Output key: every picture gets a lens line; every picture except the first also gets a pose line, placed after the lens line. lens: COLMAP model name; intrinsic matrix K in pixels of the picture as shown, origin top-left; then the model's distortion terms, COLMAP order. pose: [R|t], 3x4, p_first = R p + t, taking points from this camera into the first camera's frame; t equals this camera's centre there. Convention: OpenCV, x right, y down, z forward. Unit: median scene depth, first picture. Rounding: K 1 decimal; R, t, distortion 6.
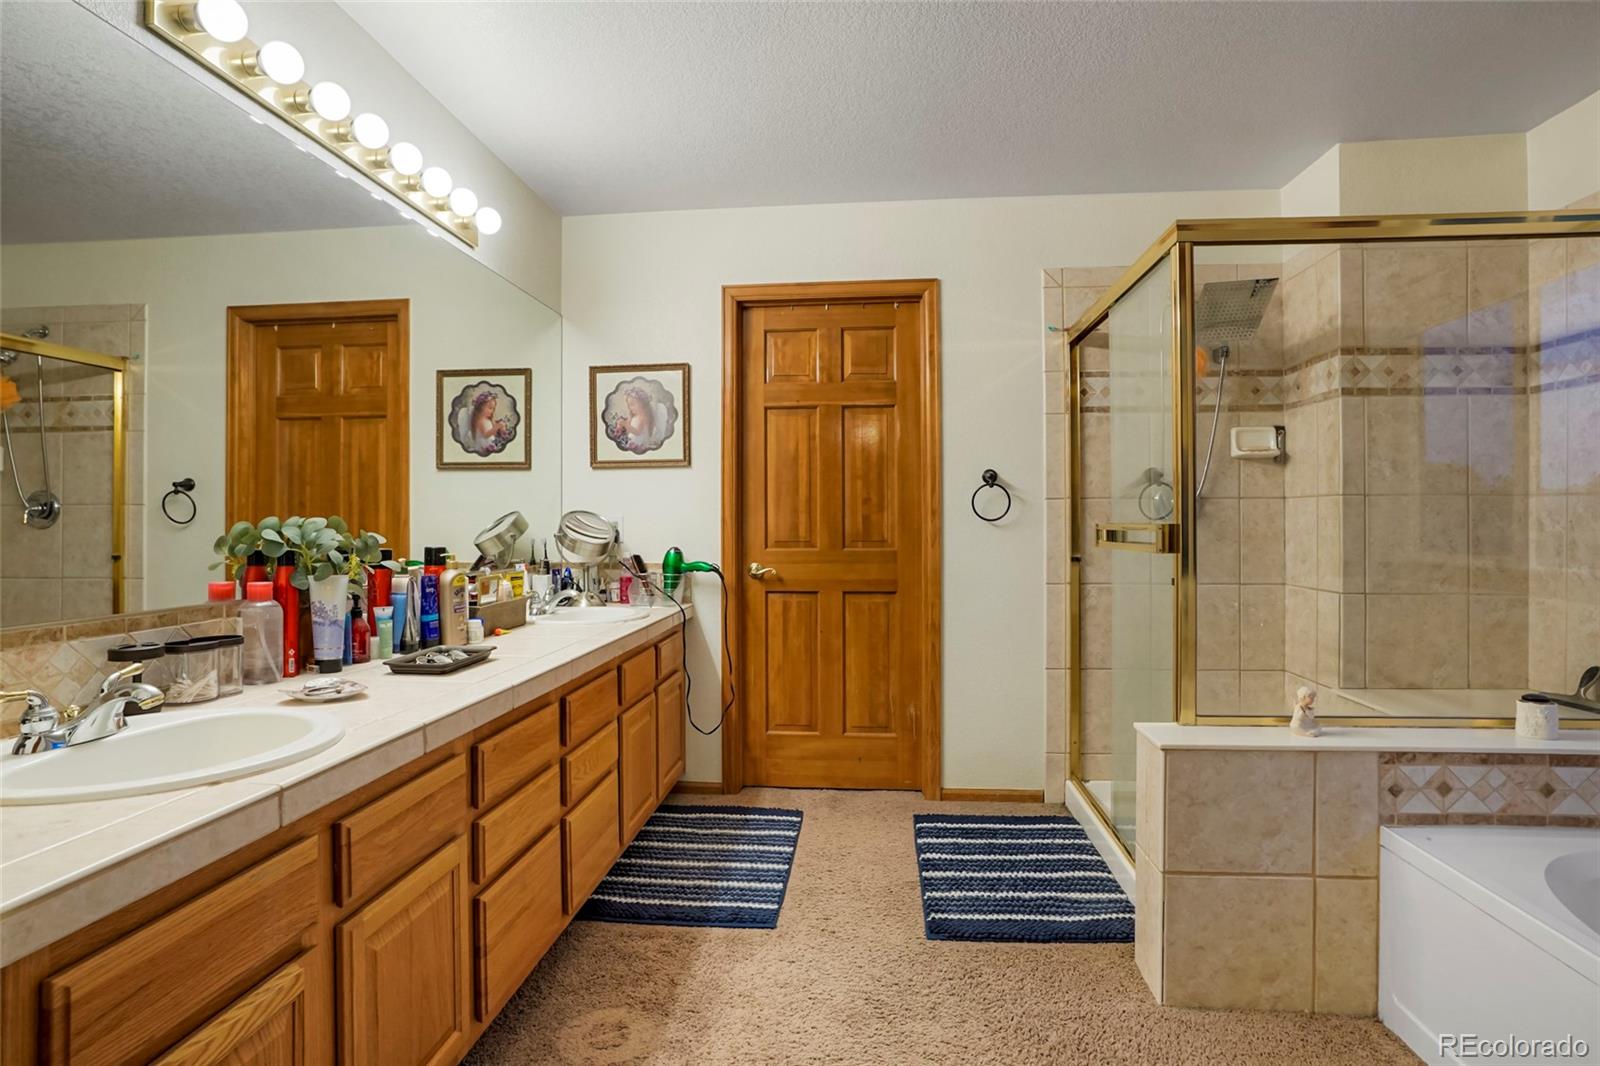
lens RADIAL K [[837.6, 0, 800.0], [0, 837.6, 533.0], [0, 0, 1]] dist [-0.000376, -0.000188]
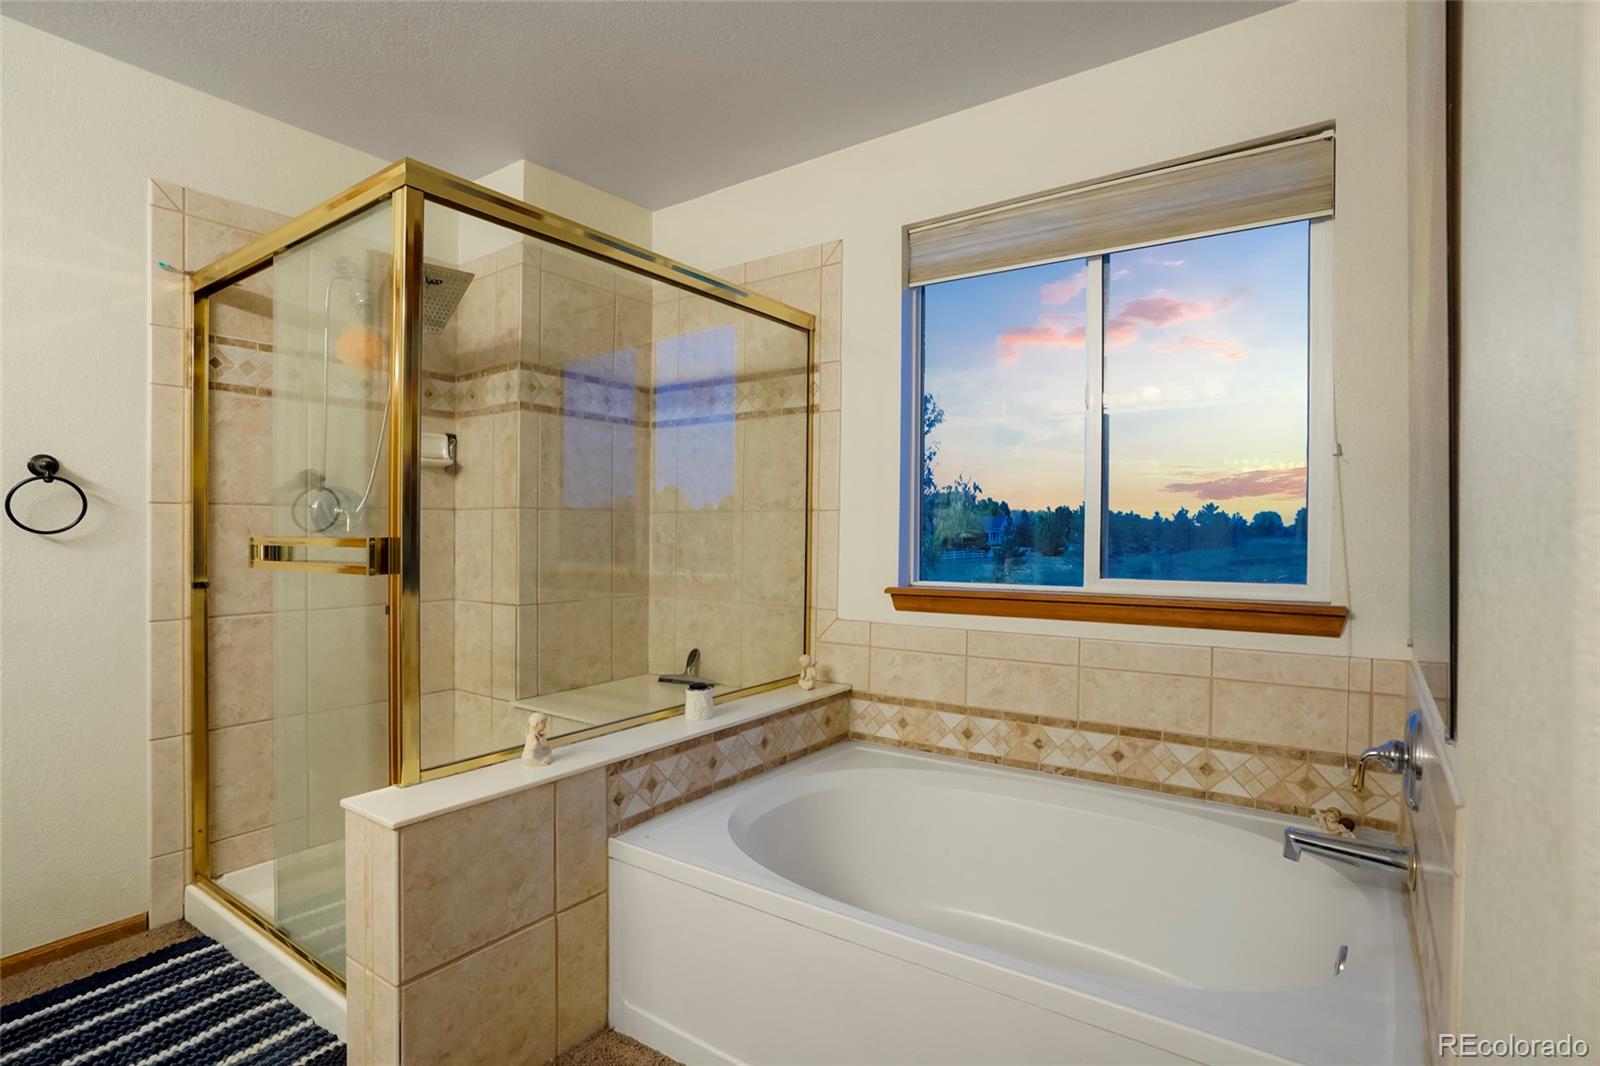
lens RADIAL K [[791.0, 0, 800.0], [0, 791.0, 533.0], [0, 0, 1]] dist [-0.050840, 0.028924]
pose [[0.498301, 0.000743, 0.867004, -0.003684], [0.012513, 0.999889, -0.008049, -0.003496], [-0.866914, 0.014860, 0.498237, 0.241253]]
